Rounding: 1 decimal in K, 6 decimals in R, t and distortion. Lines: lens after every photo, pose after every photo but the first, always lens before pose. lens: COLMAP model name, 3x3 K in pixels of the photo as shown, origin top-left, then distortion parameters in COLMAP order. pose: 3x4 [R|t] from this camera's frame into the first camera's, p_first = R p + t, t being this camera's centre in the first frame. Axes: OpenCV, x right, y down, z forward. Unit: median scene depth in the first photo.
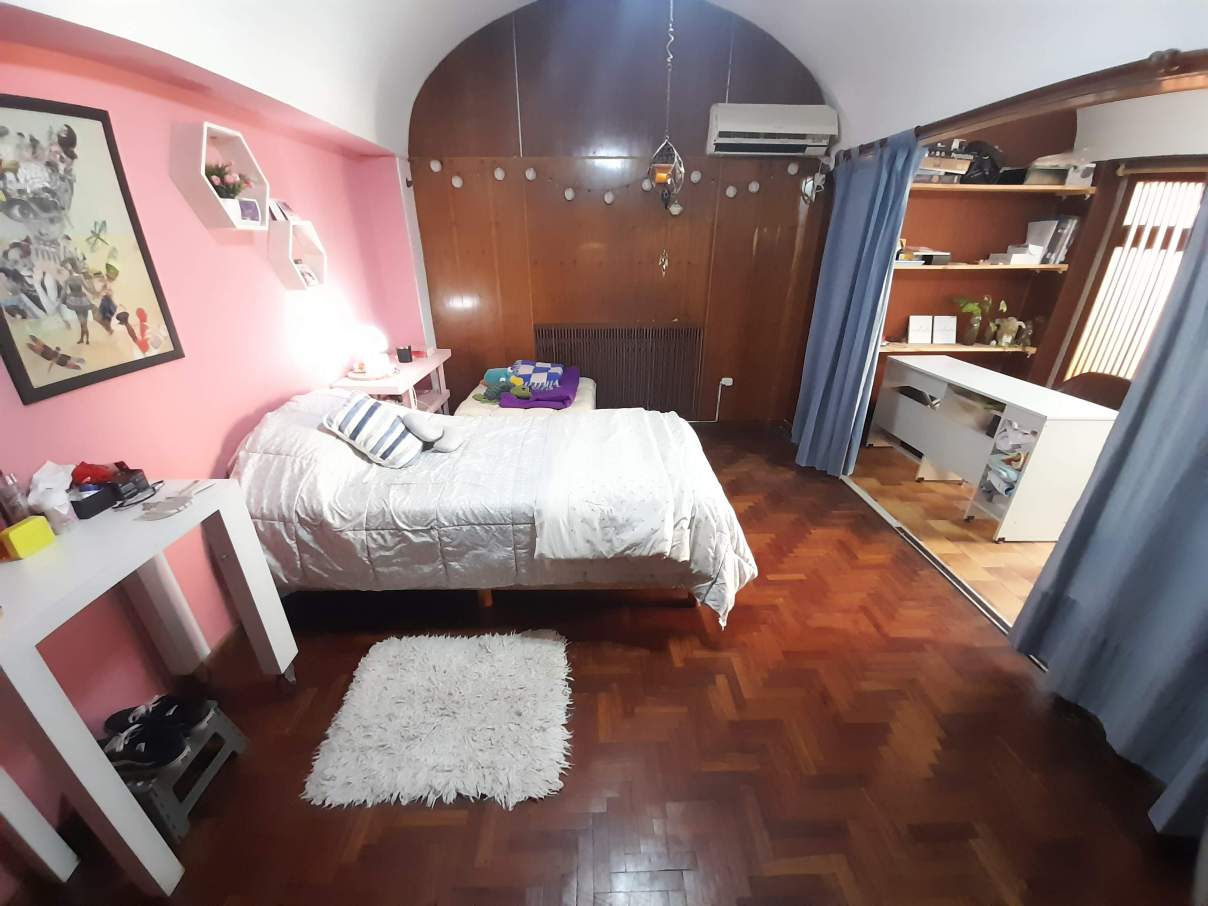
lens RADIAL K [[475.3, 0, 599.8], [0, 475.3, 461.7], [0, 0, 1]] dist [0.023836, -0.021927]
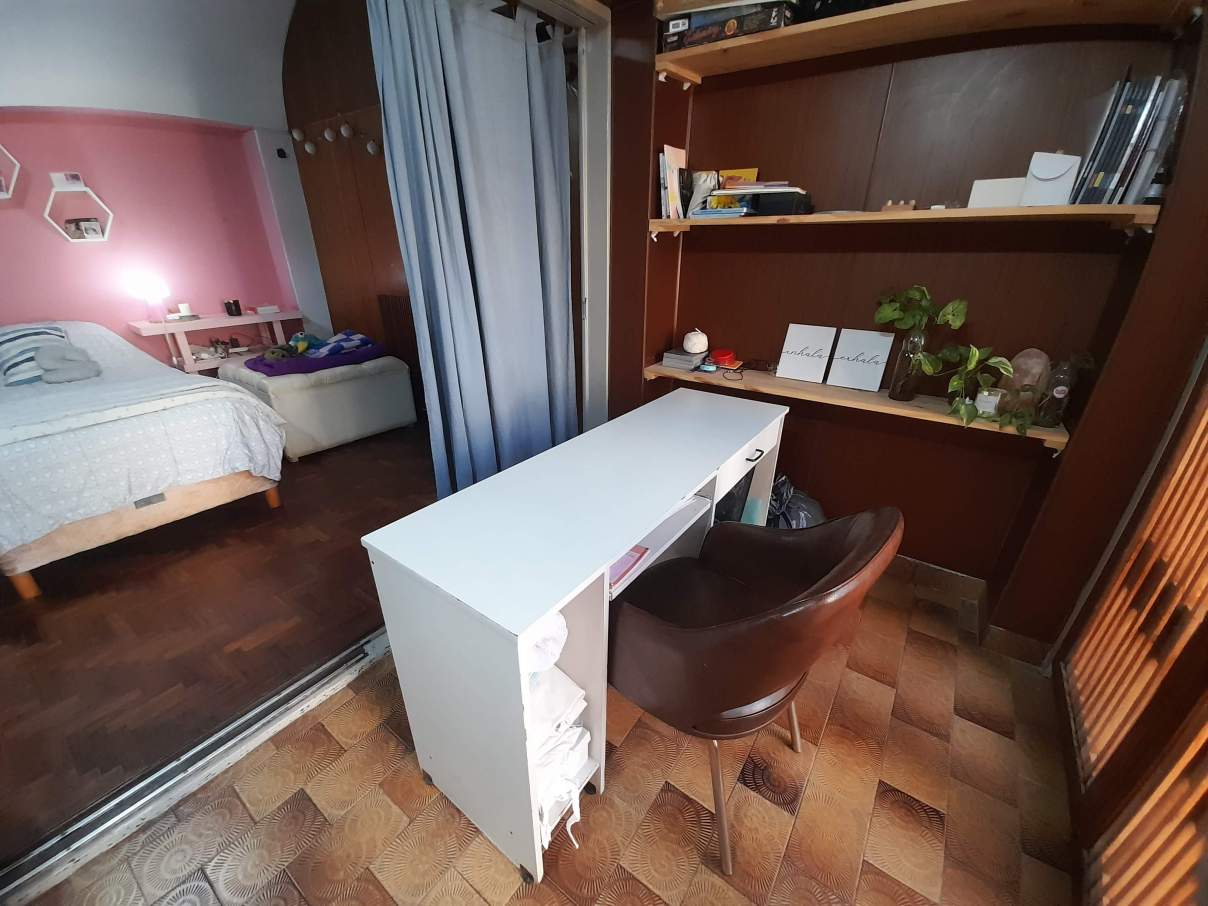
lens RADIAL K [[475.3, 0, 599.8], [0, 475.3, 461.7], [0, 0, 1]] dist [0.023836, -0.021927]
pose [[0.795787, 0.252281, -0.550524, 2.140588], [-0.256062, 0.964003, 0.071622, -0.386167], [0.548776, 0.083973, 0.831741, 1.254604]]
